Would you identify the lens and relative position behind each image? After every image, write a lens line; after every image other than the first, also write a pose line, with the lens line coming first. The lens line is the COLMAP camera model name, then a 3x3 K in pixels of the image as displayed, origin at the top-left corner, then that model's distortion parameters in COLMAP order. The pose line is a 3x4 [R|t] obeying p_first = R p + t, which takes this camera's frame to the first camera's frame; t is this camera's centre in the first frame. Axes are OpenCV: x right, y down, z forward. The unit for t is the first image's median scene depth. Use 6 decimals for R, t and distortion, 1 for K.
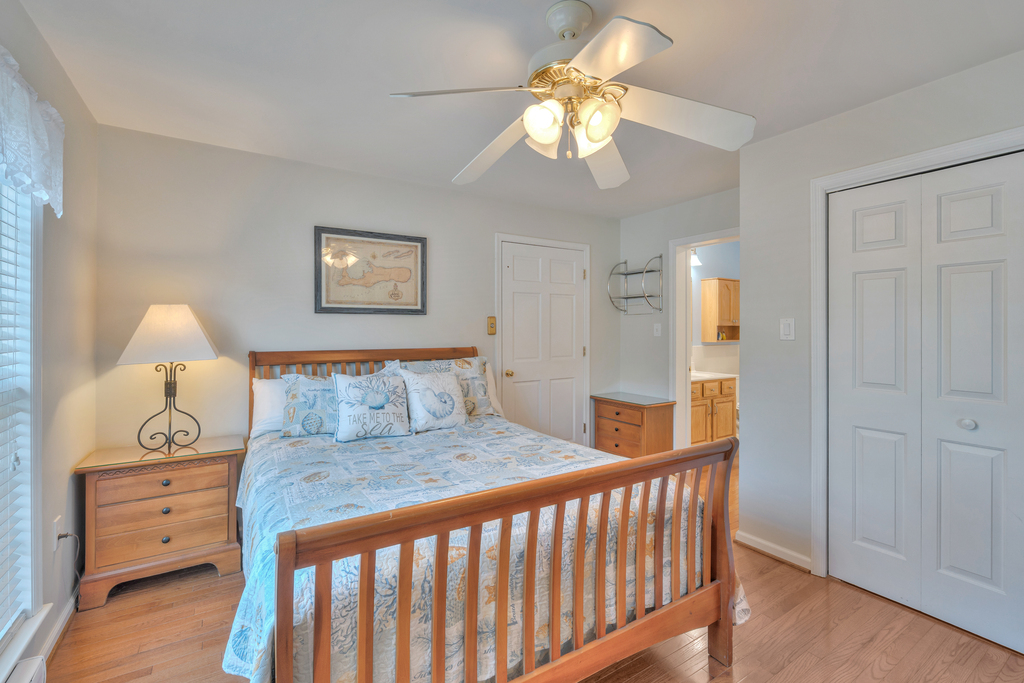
lens RADIAL K [[460.4, 0, 512.0], [0, 460.4, 324.2], [0, 0, 1]] dist [0.000289, -0.000329]
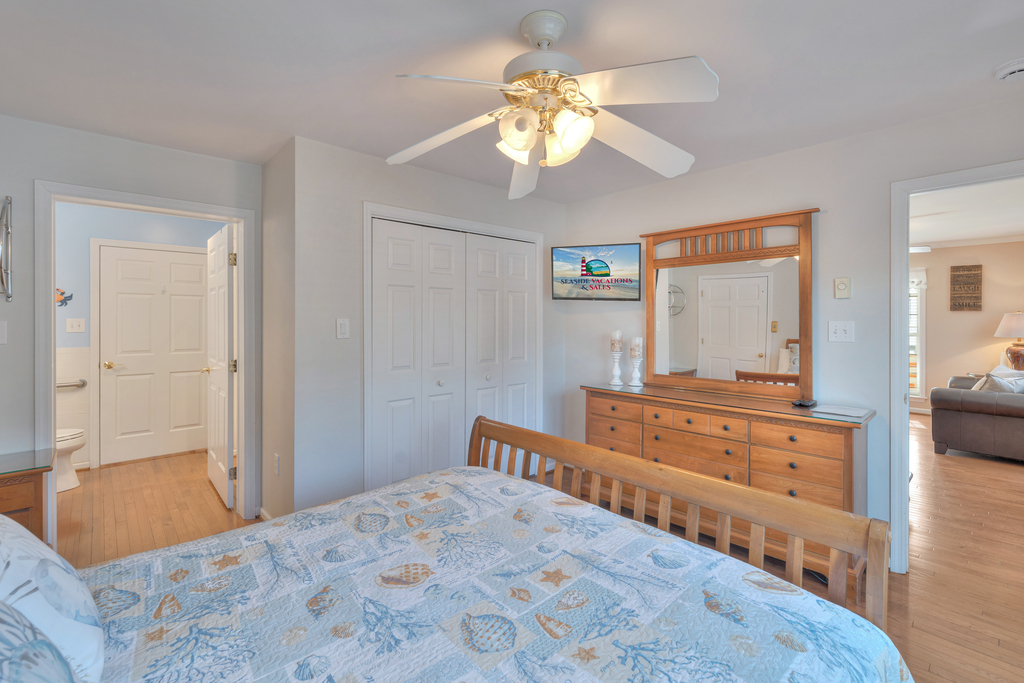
lens RADIAL K [[460.4, 0, 512.0], [0, 460.4, 324.2], [0, 0, 1]] dist [0.000289, -0.000329]
pose [[-0.192061, -0.012870, 0.981299, -0.728712], [-0.006852, 0.999907, 0.011773, -0.020735], [-0.981359, -0.004463, -0.192132, 1.084014]]
